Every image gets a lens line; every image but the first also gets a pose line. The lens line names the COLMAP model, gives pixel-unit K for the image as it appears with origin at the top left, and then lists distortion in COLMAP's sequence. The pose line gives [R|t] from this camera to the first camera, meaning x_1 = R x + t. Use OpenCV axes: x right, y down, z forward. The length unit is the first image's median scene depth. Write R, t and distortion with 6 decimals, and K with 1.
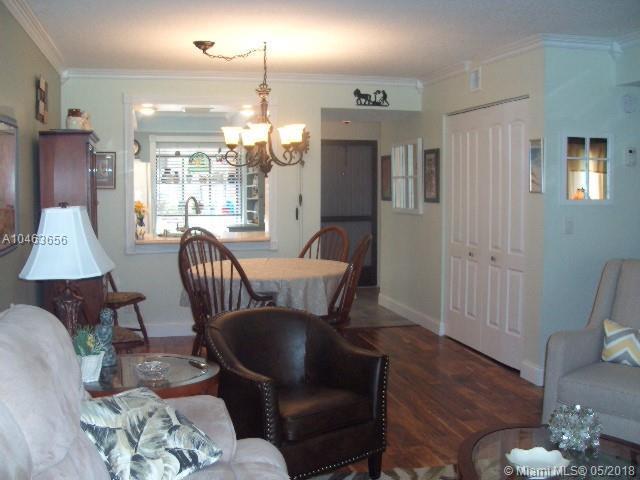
lens RADIAL K [[729.1, 0, 320.9], [0, 729.1, 253.7], [0, 0, 1]] dist [-0.235391, 0.227829]
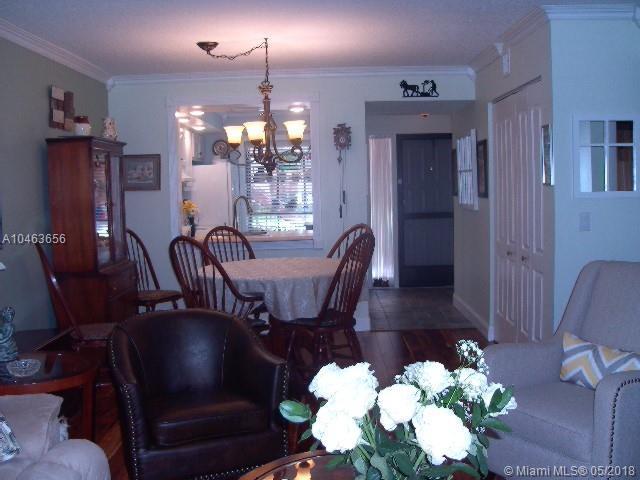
lens RADIAL K [[729.1, 0, 320.9], [0, 729.1, 253.7], [0, 0, 1]] dist [-0.235391, 0.227829]
pose [[0.966368, 0.000551, -0.257163, 0.243613], [0.000856, 0.999985, 0.005358, -0.004719], [0.257162, -0.005398, 0.966353, 0.065528]]
